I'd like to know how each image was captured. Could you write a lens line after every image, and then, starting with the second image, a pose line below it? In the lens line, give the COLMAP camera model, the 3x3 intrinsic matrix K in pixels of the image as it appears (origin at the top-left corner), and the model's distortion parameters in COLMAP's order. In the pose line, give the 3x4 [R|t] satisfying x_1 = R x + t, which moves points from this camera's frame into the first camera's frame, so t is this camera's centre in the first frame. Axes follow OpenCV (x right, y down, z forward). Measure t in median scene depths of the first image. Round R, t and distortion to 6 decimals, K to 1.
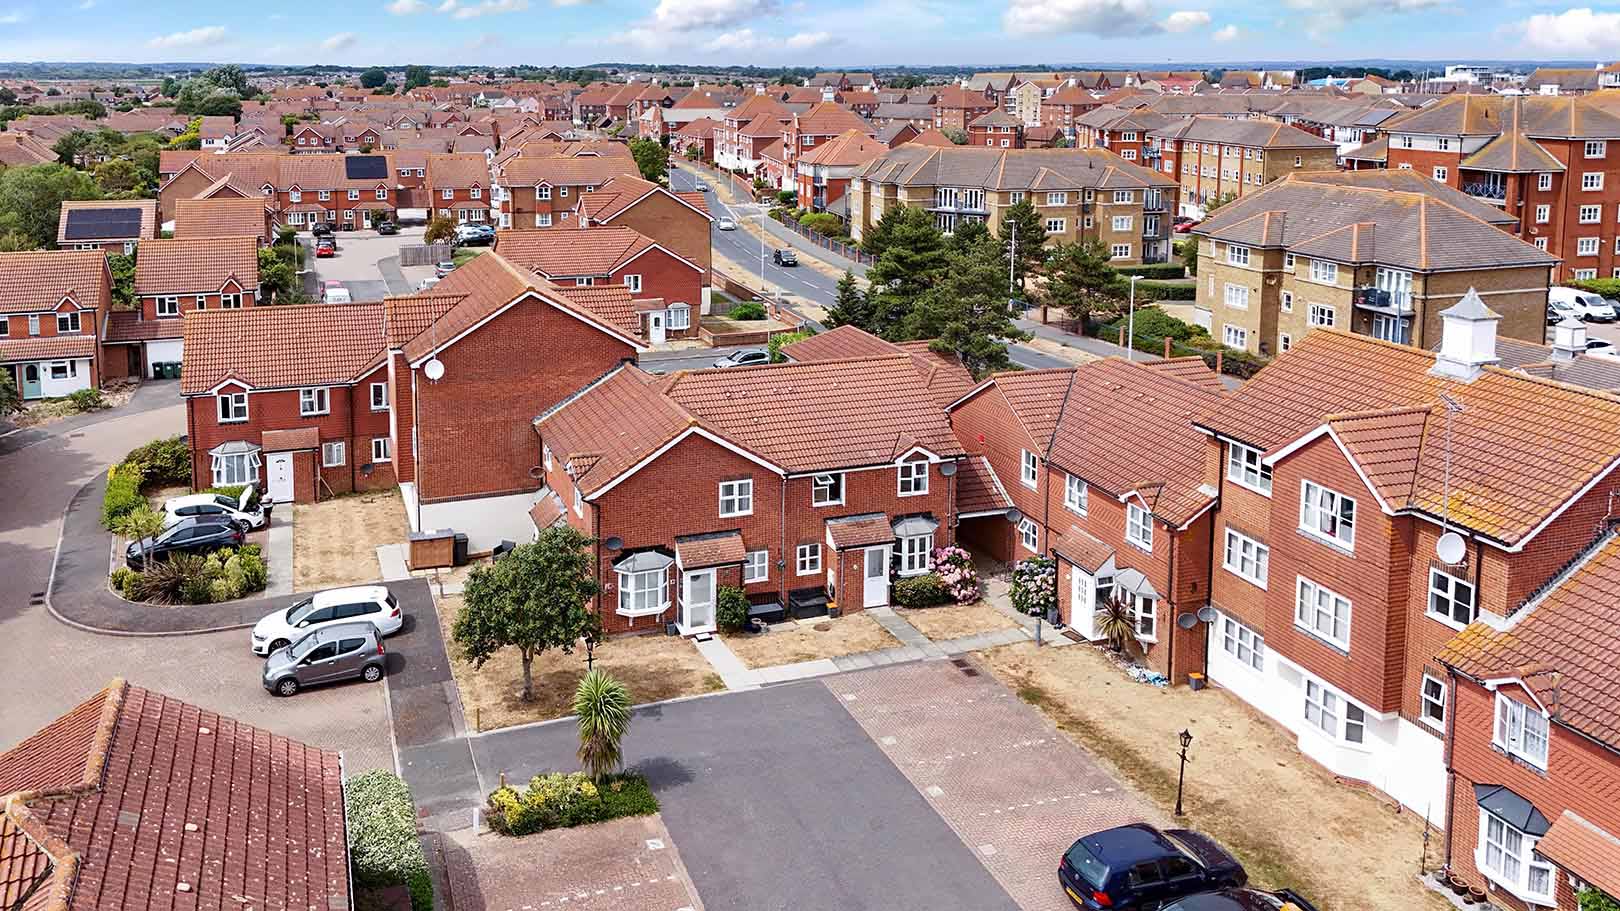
lens RADIAL K [[1178.7, 0, 810.0], [0, 1178.7, 455.5], [0, 0, 1]] dist [0.069653, -0.059018]
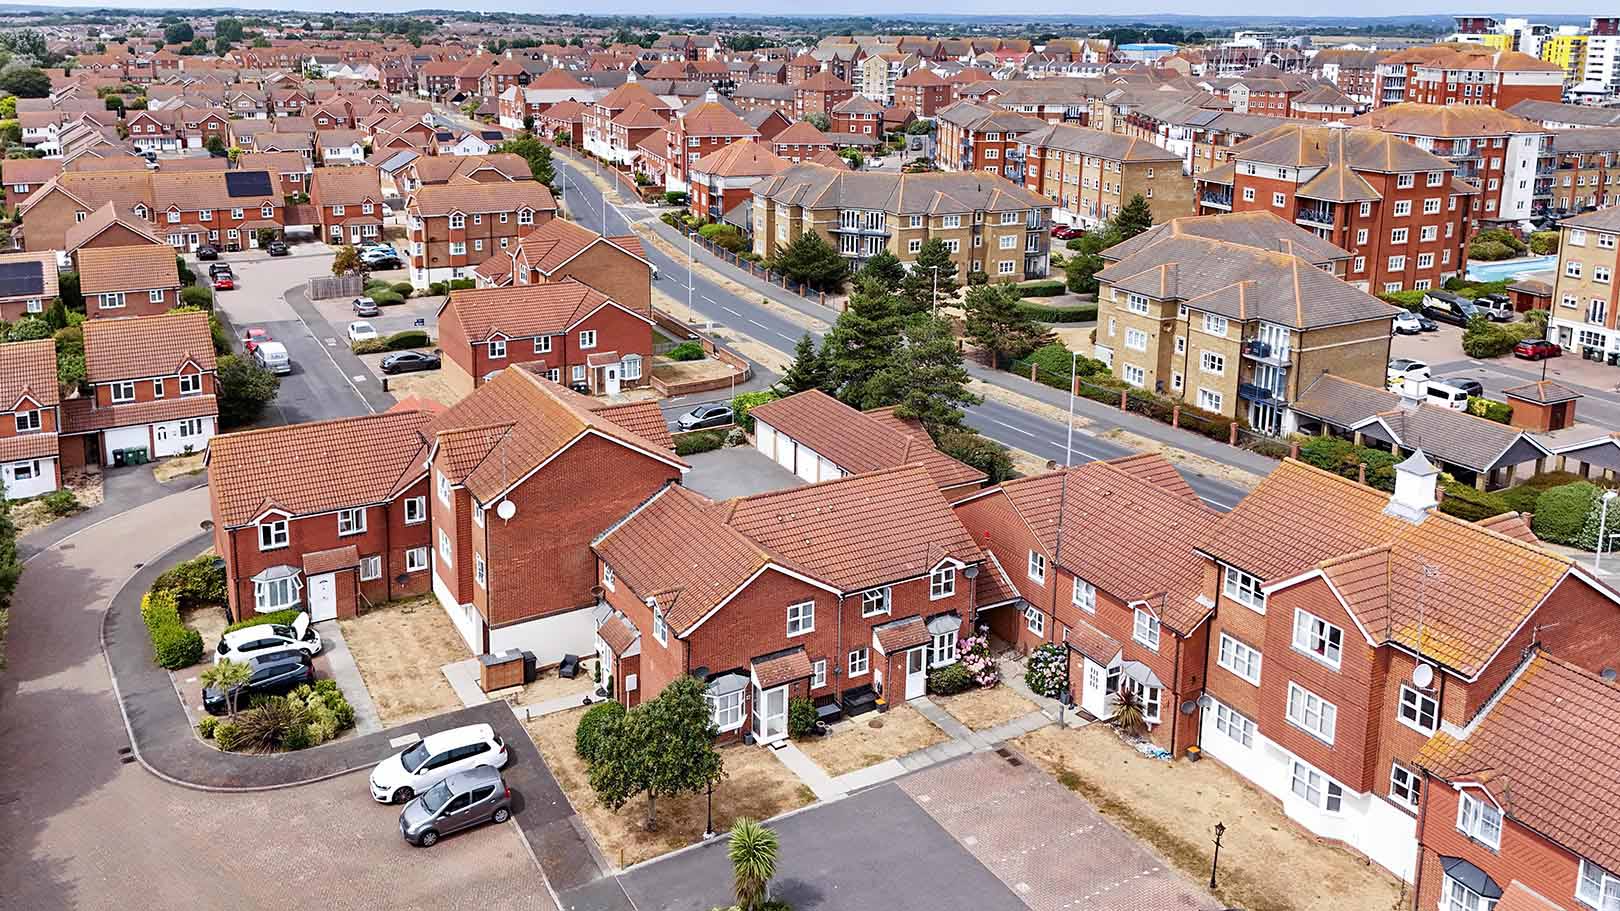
lens RADIAL K [[1178.7, 0, 810.0], [0, 1178.7, 455.5], [0, 0, 1]] dist [0.069653, -0.059018]
pose [[0.983864, -0.043081, 0.173652, -0.217624], [0.028787, 0.996049, 0.084010, -0.191208], [-0.176585, -0.077655, 0.981217, -0.084380]]
